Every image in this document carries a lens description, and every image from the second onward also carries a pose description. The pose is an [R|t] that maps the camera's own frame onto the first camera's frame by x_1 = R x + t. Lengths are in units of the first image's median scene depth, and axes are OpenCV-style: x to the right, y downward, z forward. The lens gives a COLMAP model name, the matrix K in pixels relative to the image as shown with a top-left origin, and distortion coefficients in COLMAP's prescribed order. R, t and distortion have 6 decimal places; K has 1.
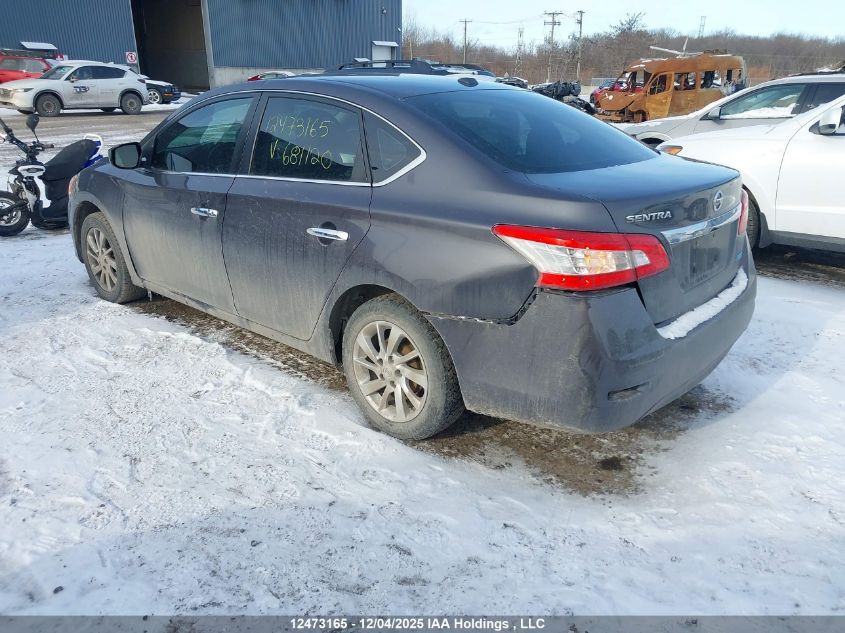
lens RADIAL K [[650.8, 0, 422.5], [0, 650.8, 316.5], [0, 0, 1]] dist [0.105312, -0.141365]
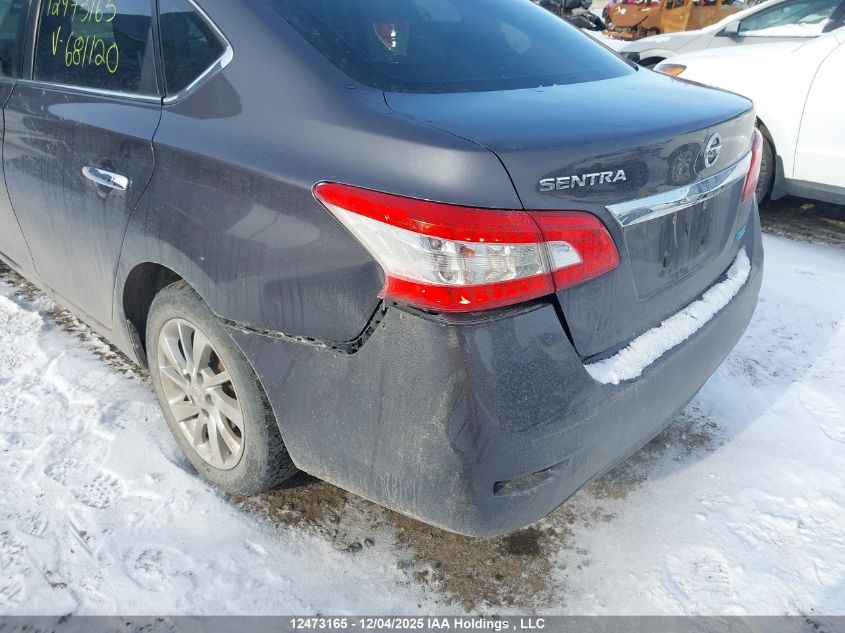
lens RADIAL K [[650.8, 0, 422.5], [0, 650.8, 316.5], [0, 0, 1]] dist [0.105312, -0.141365]
pose [[0.999401, 0.034594, 0.001027, 0.170684], [-0.034485, 0.992839, 0.114372, -0.077759], [0.002937, -0.114339, 0.993437, 0.348245]]
